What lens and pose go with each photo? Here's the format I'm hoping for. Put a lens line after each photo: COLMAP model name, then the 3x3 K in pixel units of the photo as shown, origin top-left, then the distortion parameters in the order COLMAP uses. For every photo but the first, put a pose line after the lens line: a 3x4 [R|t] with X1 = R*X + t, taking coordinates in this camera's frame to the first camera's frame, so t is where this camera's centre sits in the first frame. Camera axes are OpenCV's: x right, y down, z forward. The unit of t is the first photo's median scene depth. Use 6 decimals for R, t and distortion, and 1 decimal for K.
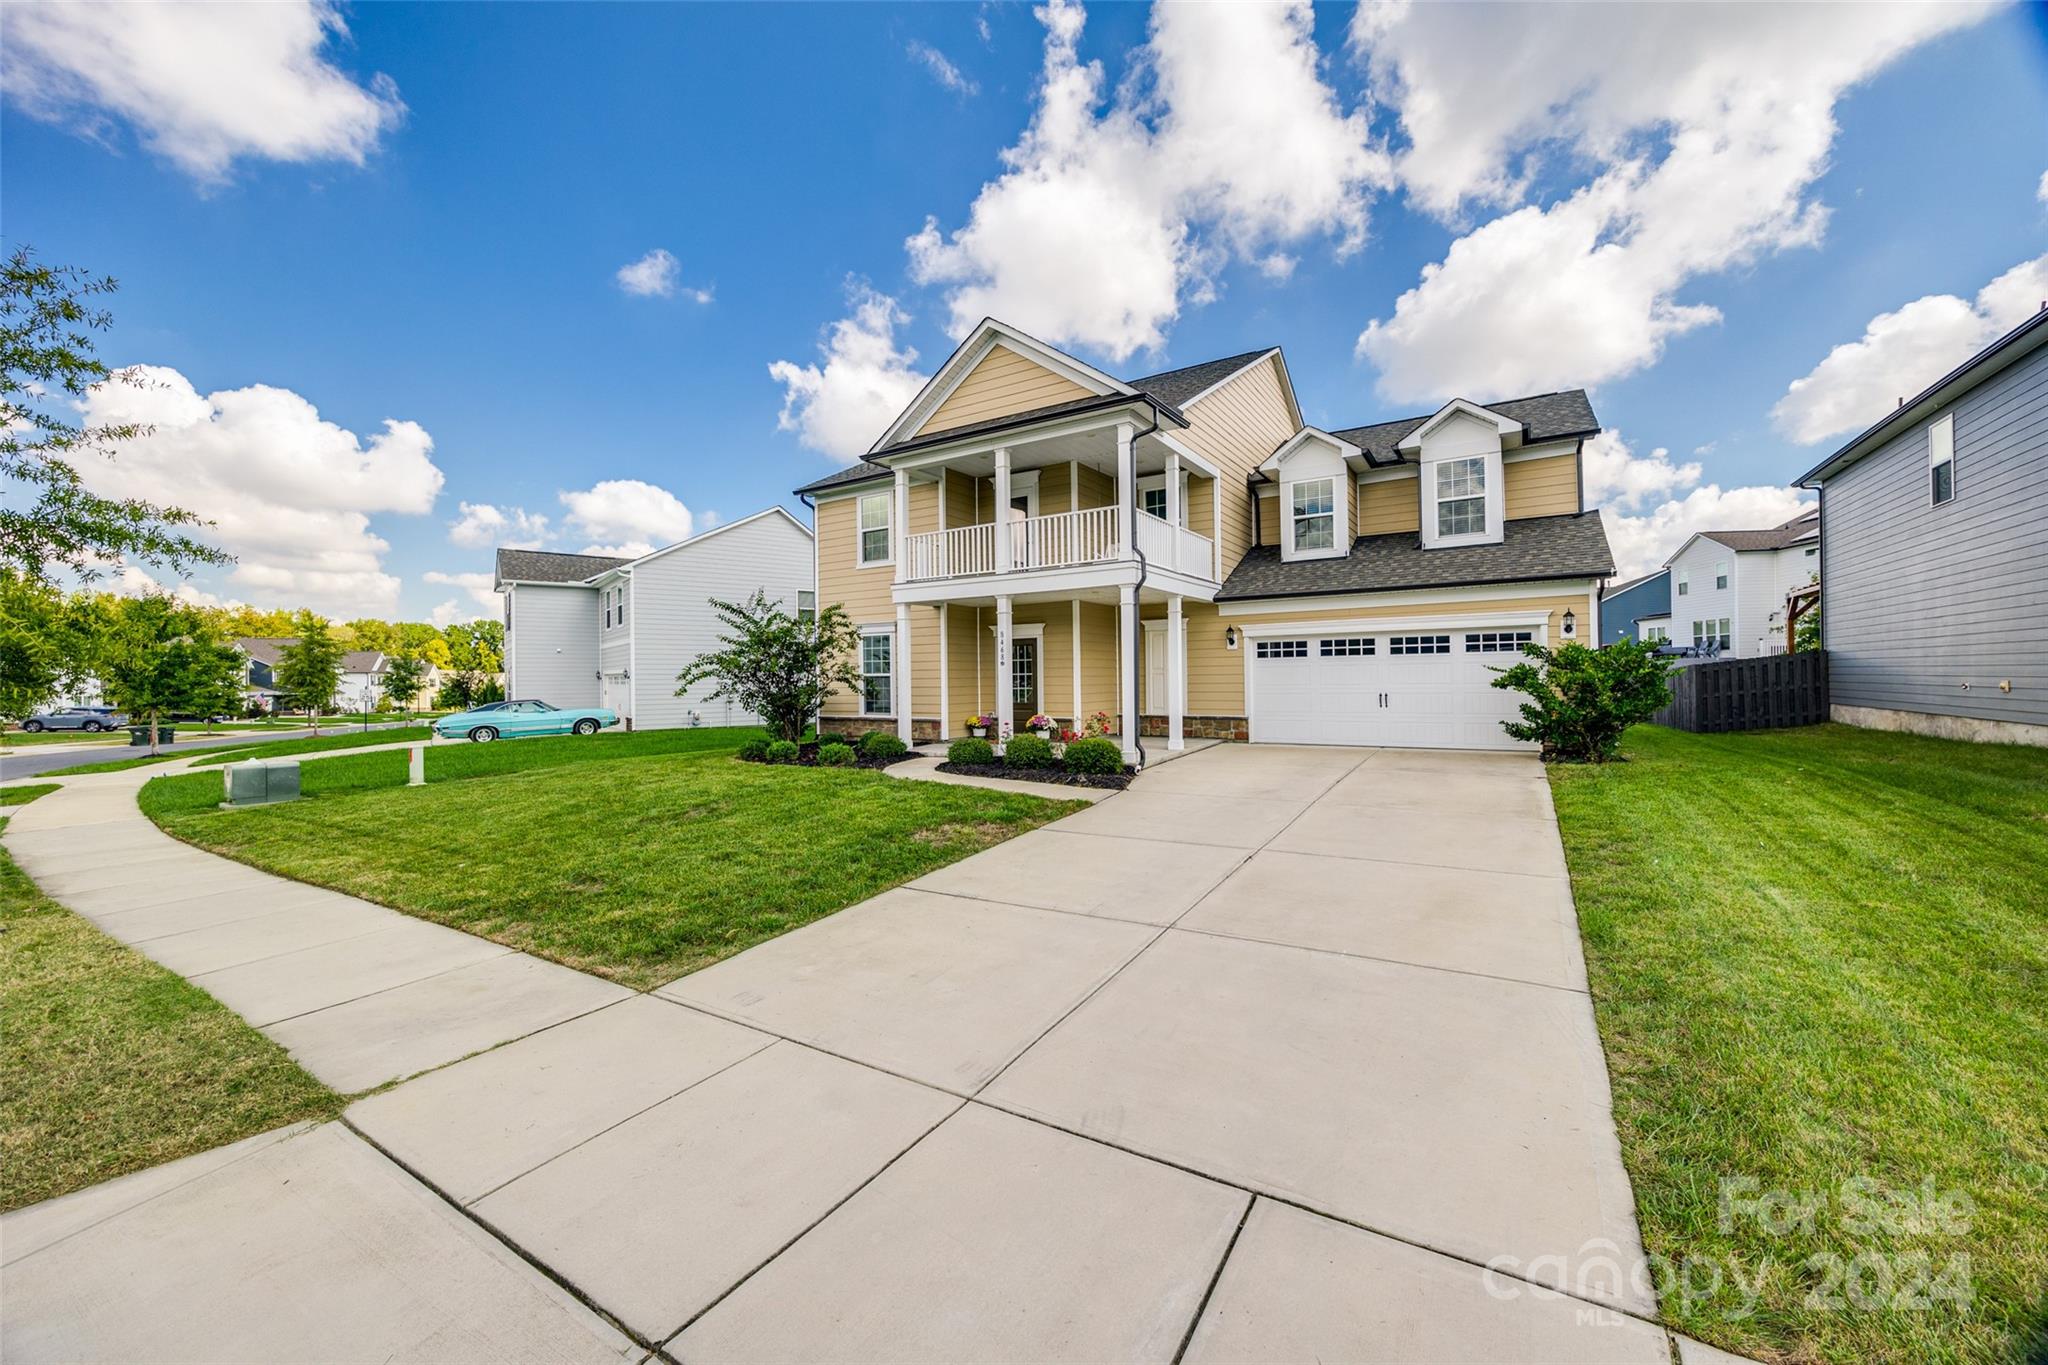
lens RADIAL K [[774.1, 0, 1014.3], [0, 774.1, 674.7], [0, 0, 1]] dist [-0.001161, -0.000187]
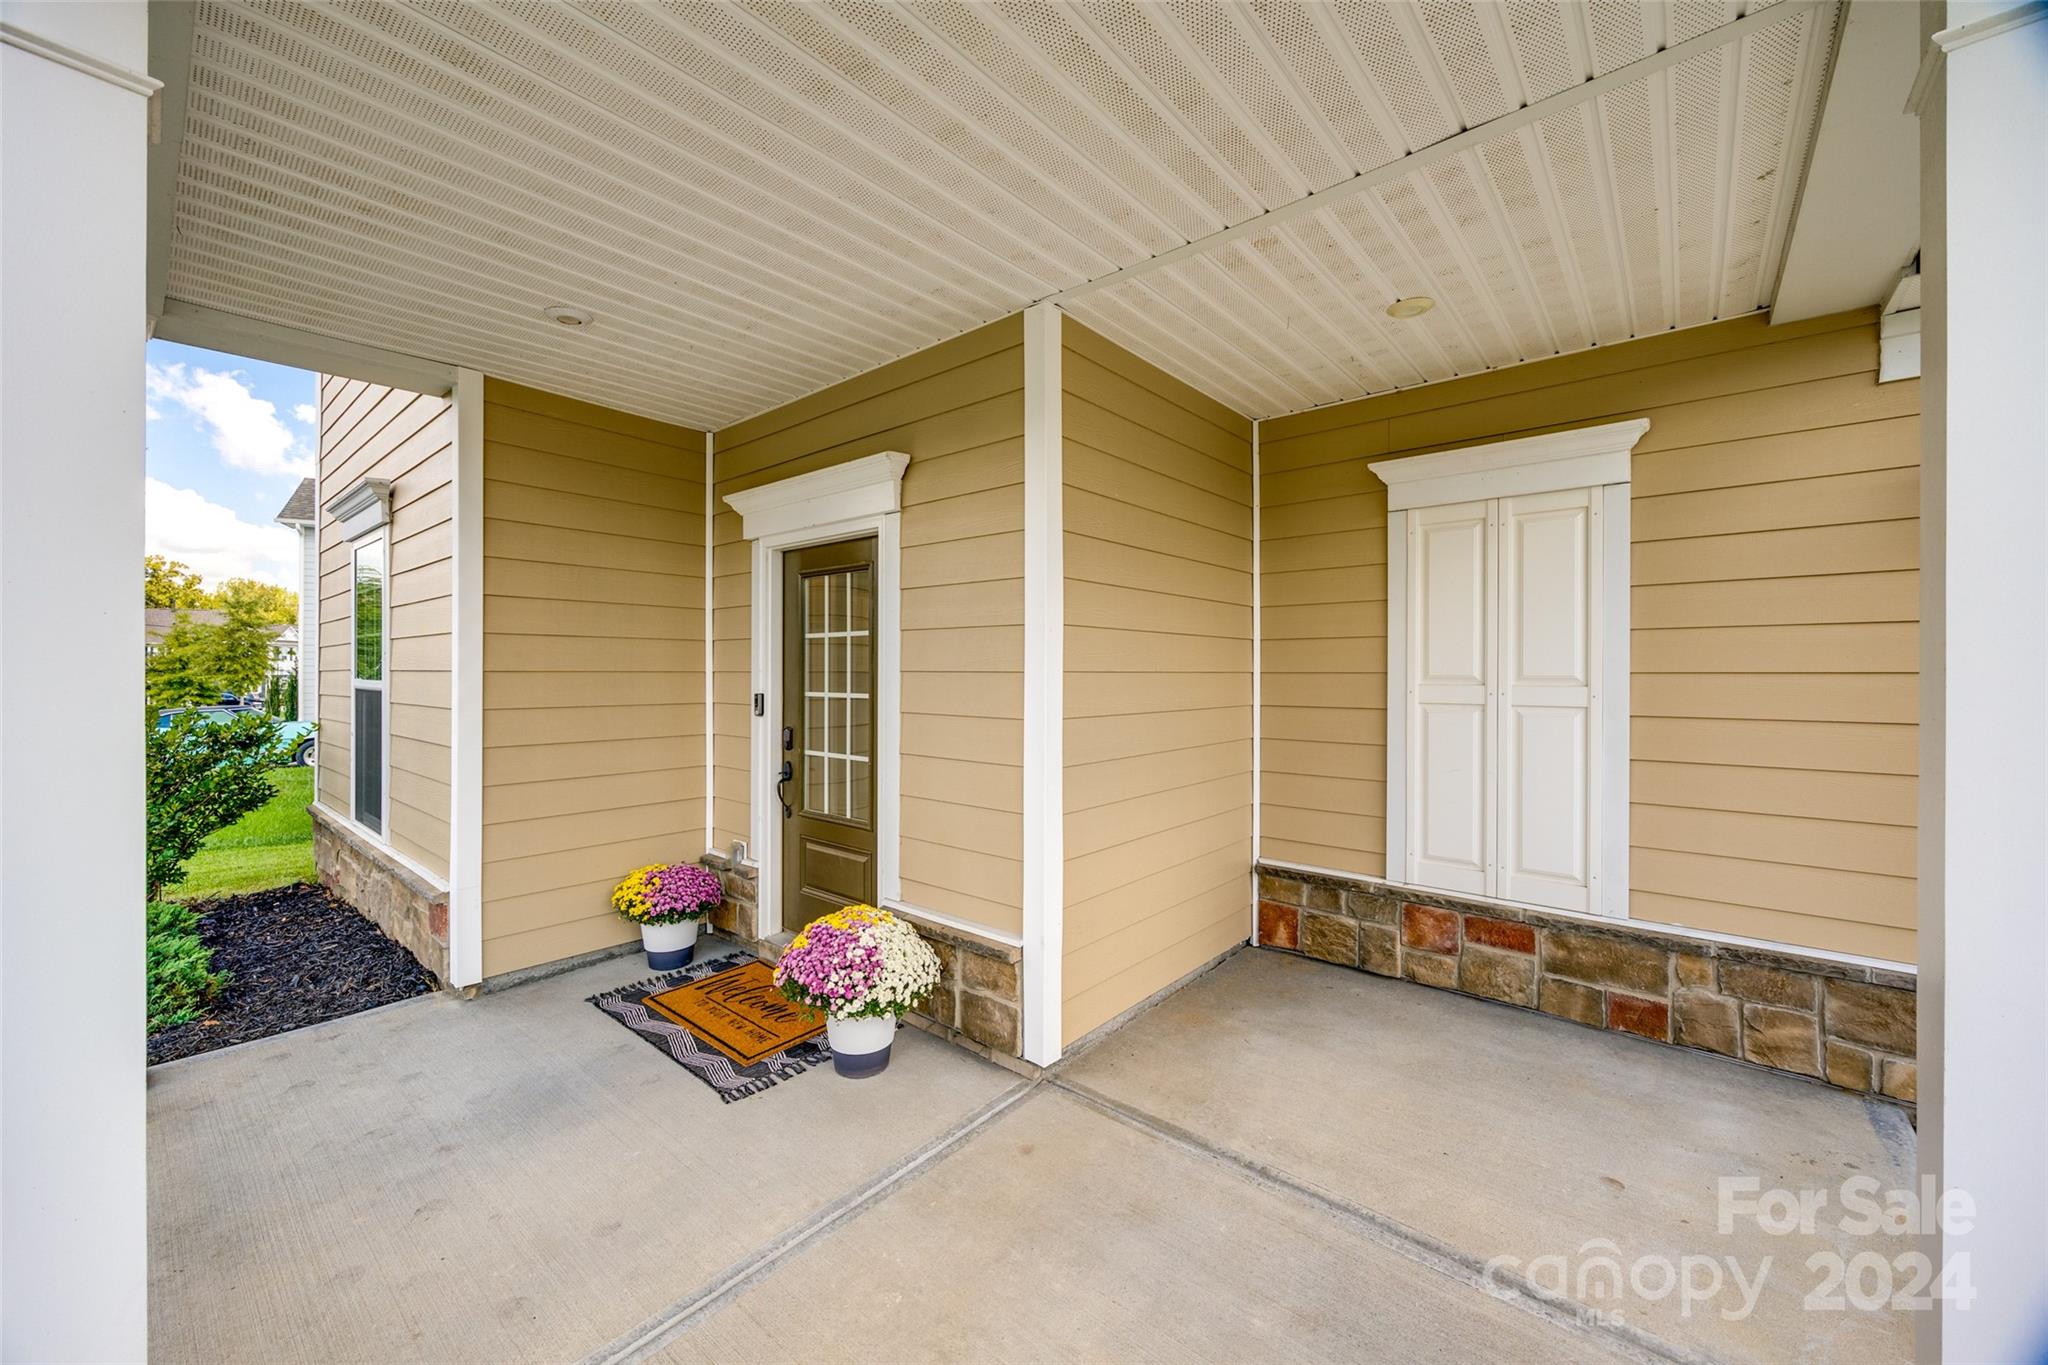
lens RADIAL K [[774.1, 0, 1014.3], [0, 774.1, 674.7], [0, 0, 1]] dist [-0.001161, -0.000187]
pose [[0.999950, 0.009481, -0.003164, 0.066471], [-0.009443, 0.999885, 0.011847, -0.011171], [0.003276, -0.011816, 0.999925, 0.777741]]
